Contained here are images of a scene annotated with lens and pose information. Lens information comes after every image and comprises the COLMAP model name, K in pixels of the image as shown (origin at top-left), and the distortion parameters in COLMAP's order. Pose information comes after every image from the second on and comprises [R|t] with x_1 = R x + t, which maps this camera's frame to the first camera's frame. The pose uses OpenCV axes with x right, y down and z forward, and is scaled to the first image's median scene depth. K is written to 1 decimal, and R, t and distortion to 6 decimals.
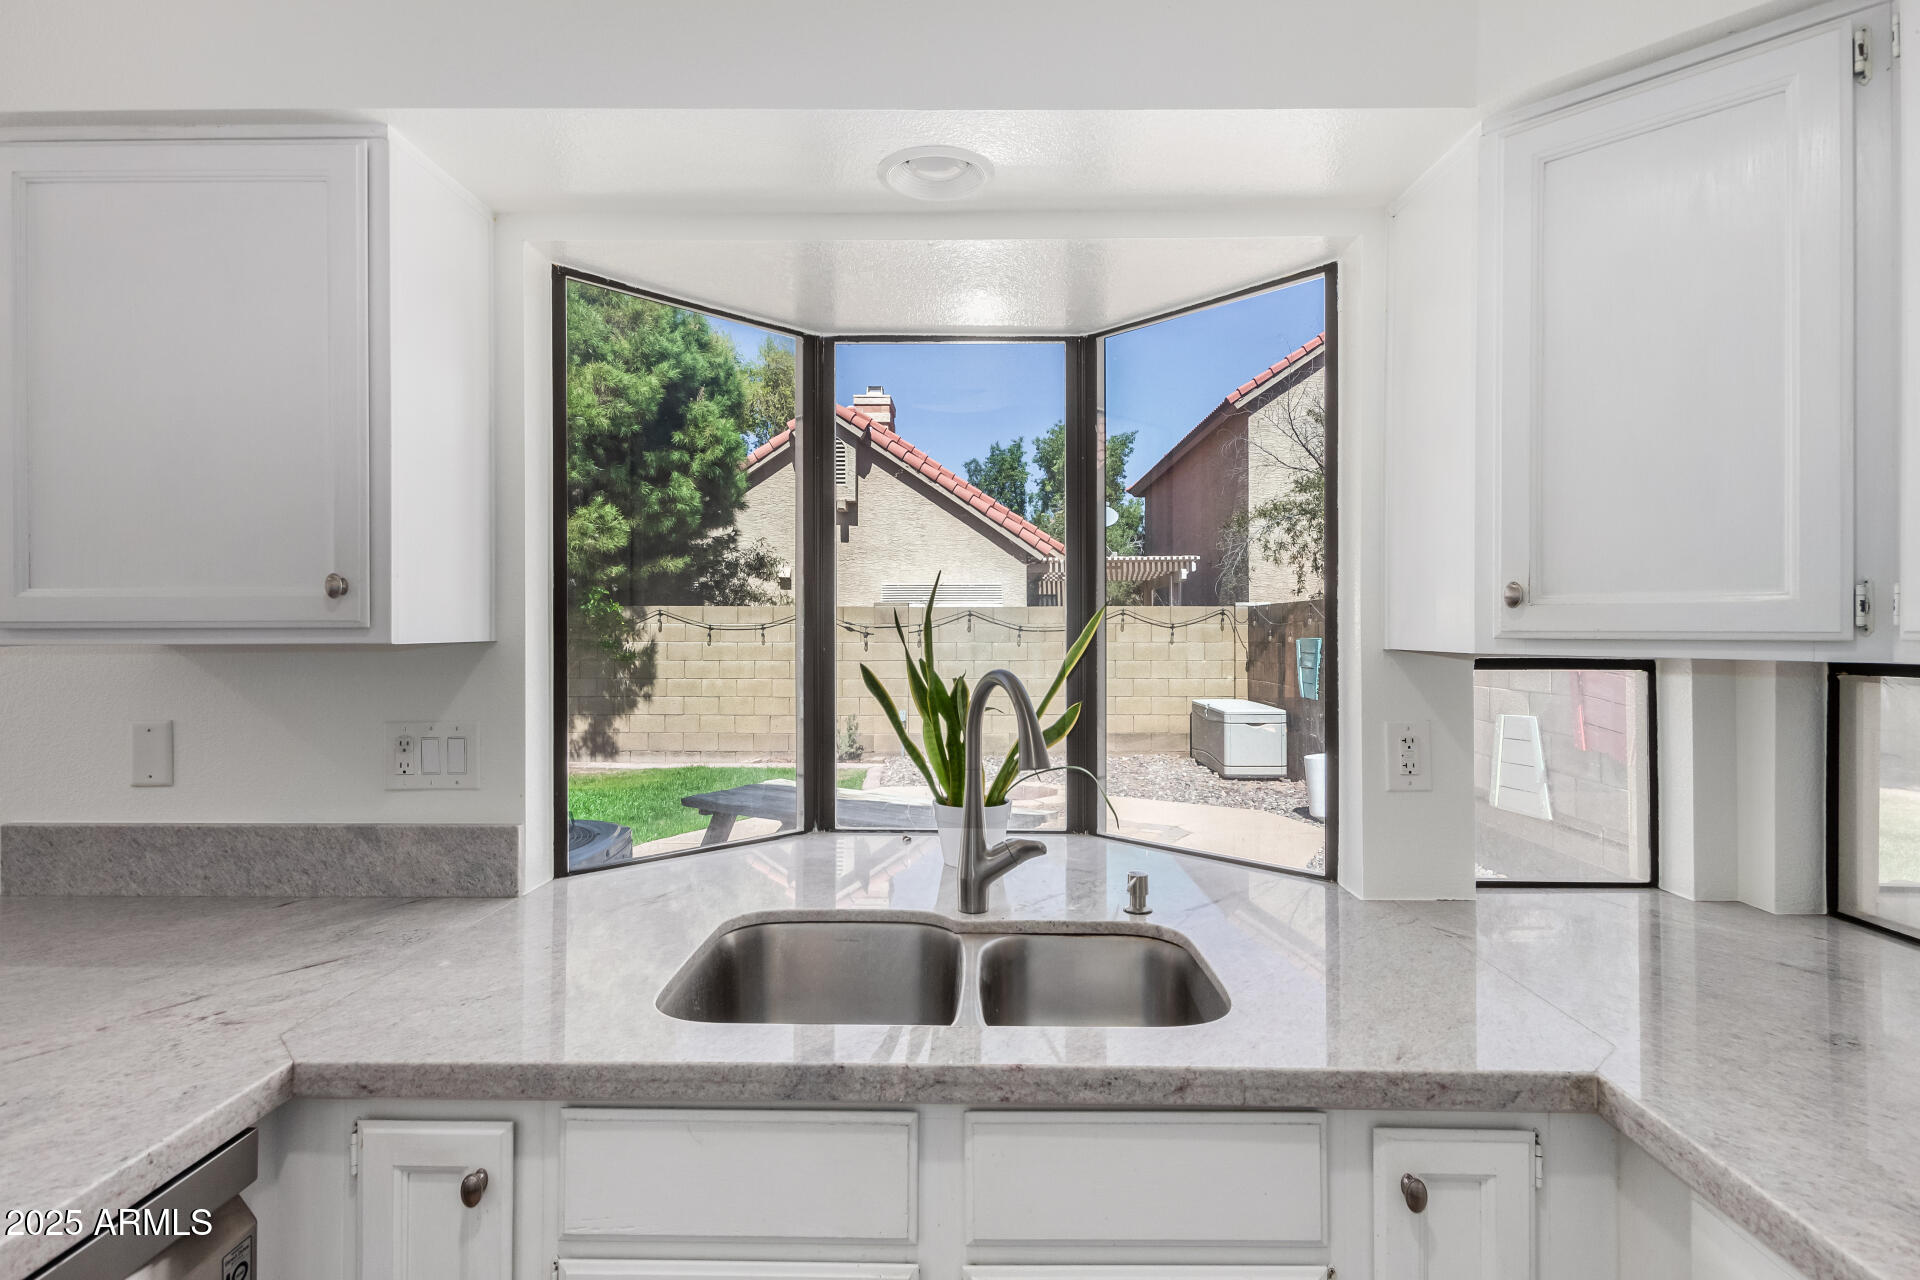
lens RADIAL K [[950.6, 0, 970.9], [0, 950.6, 625.1], [0, 0, 1]] dist [0.012740, -0.000478]
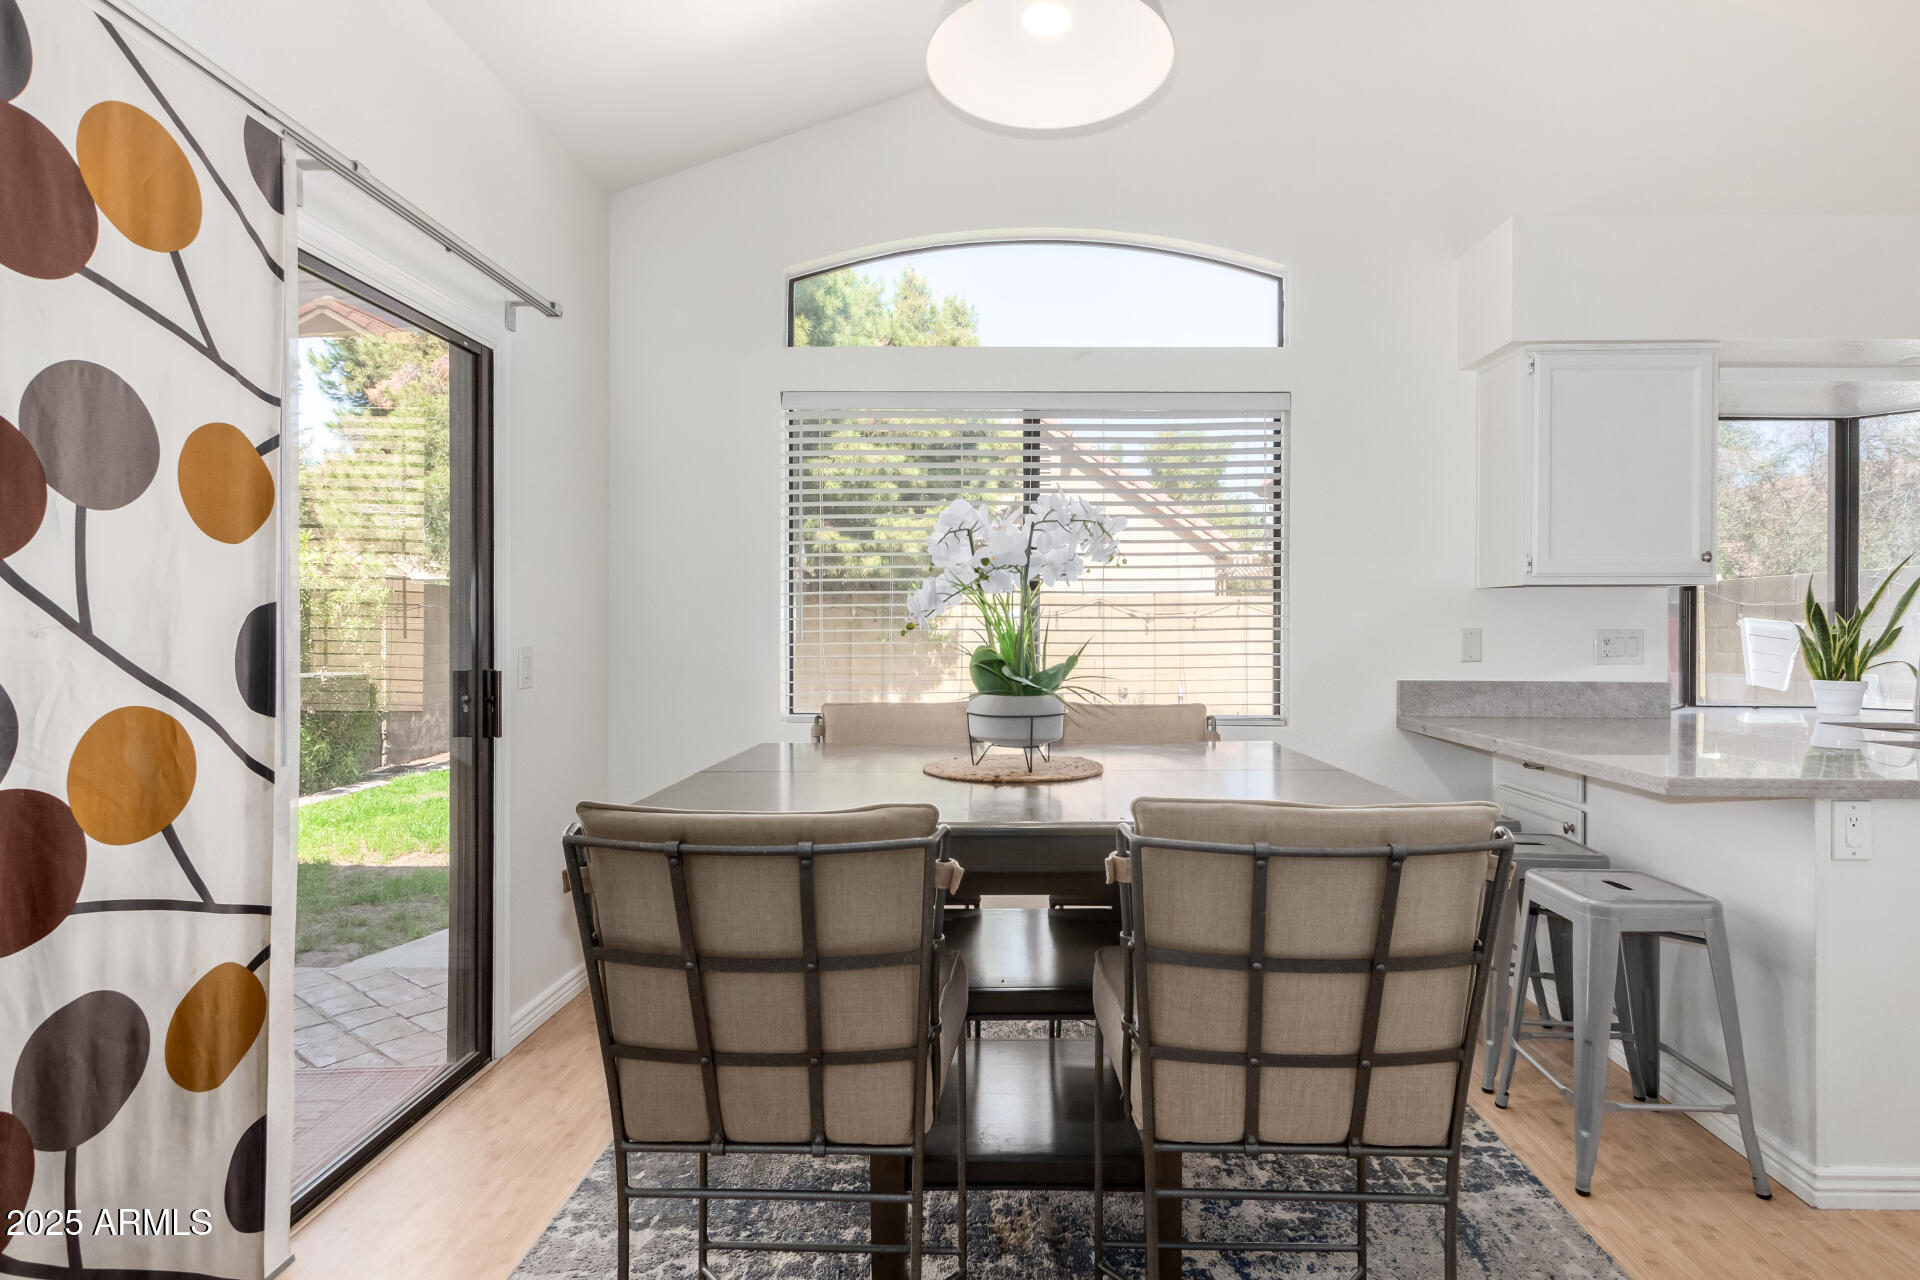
lens RADIAL K [[957.6, 0, 967.8], [0, 957.6, 627.8], [0, 0, 1]] dist [-0.003468, -0.001152]
pose [[0.999705, 0.005266, -0.023722, -1.434522], [-0.005179, 0.999980, 0.003718, 0.075182], [0.023741, -0.003594, 0.999712, -0.764448]]
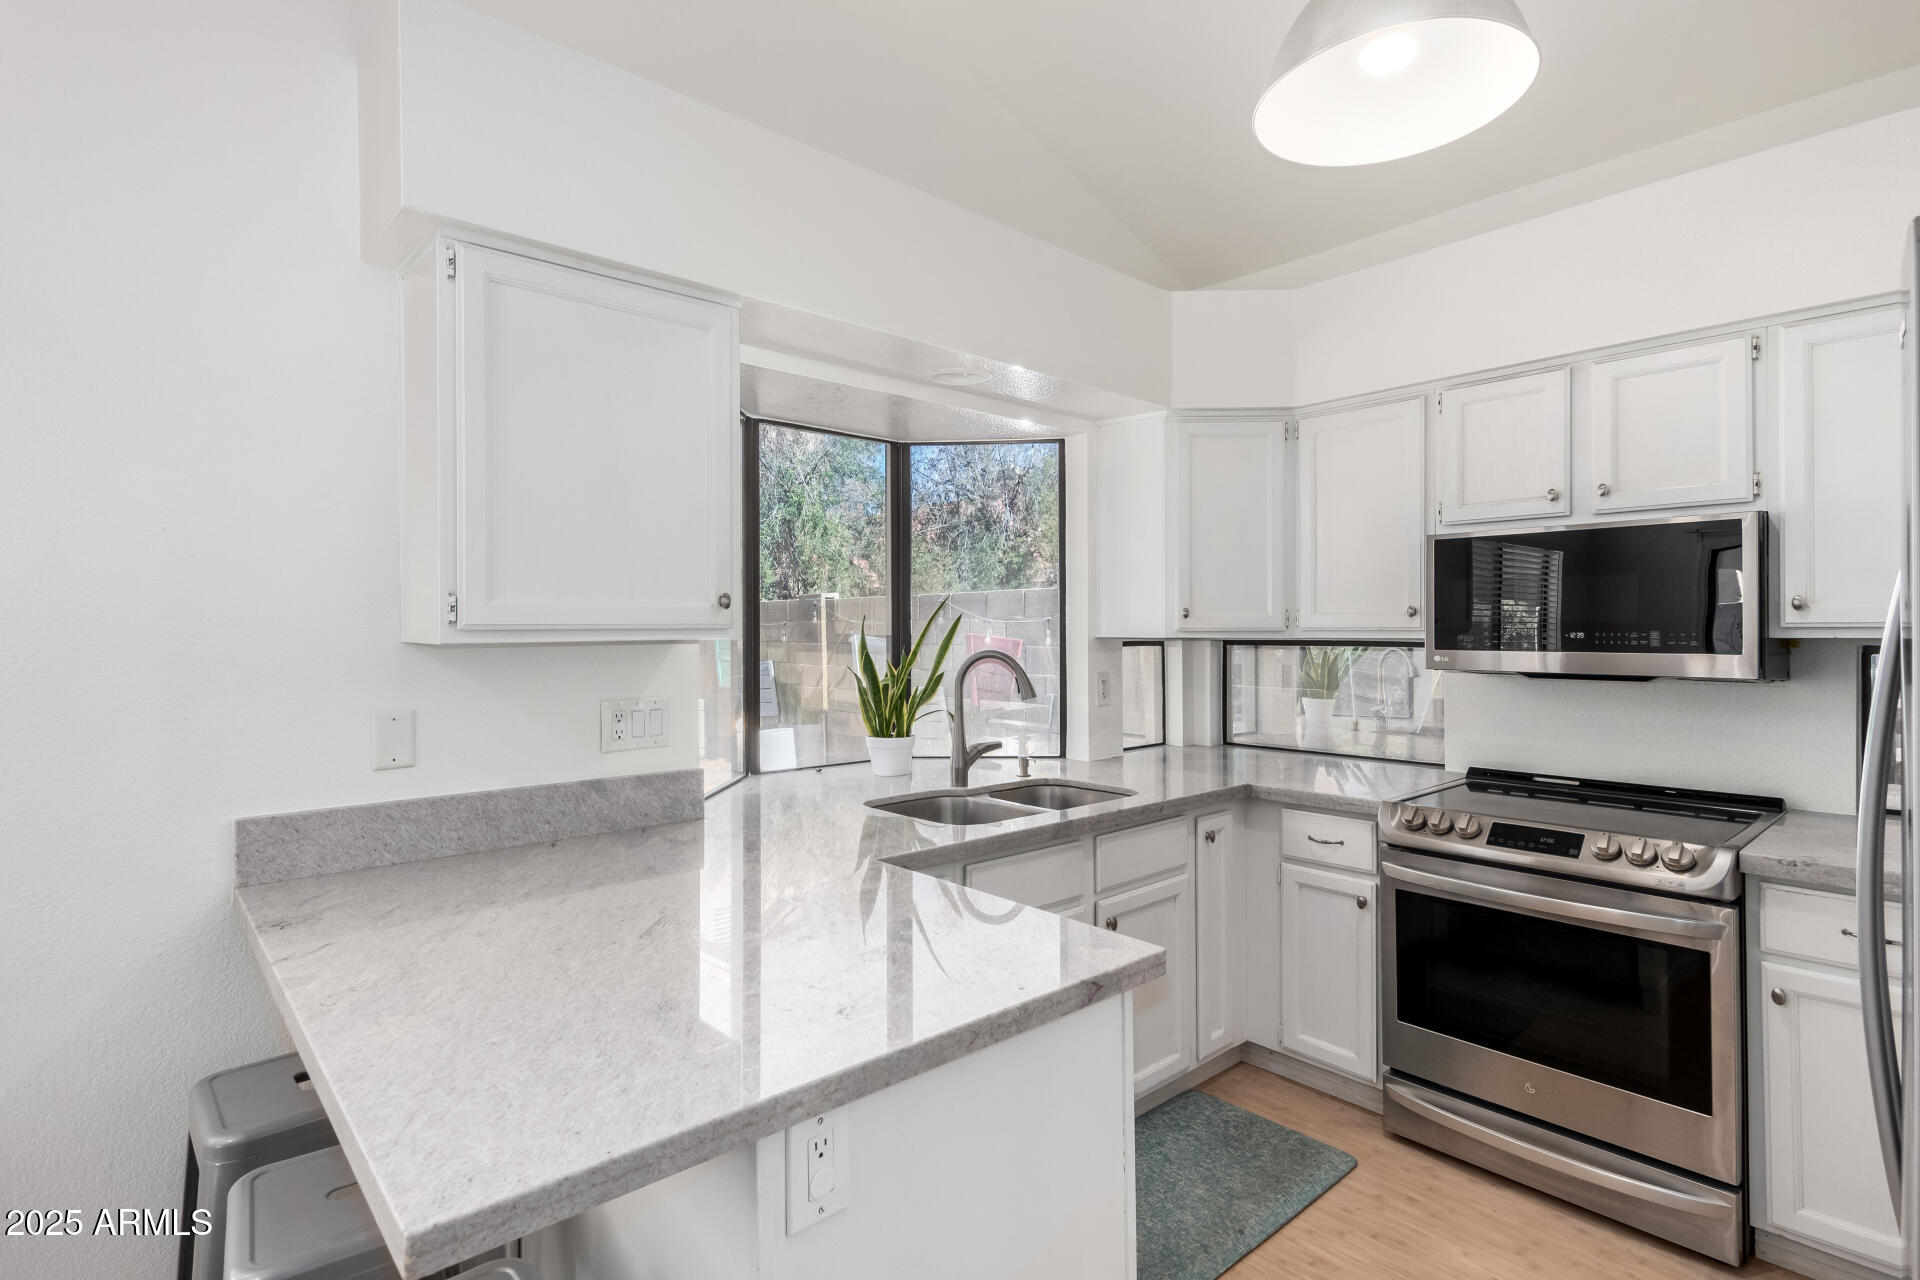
lens RADIAL K [[950.6, 0, 970.9], [0, 950.6, 625.1], [0, 0, 1]] dist [0.012740, -0.000478]
pose [[0.731007, -0.002382, 0.682366, -0.881599], [0.003398, 0.999994, -0.000150, -0.000611], [-0.682362, 0.002429, 0.731010, -0.236314]]
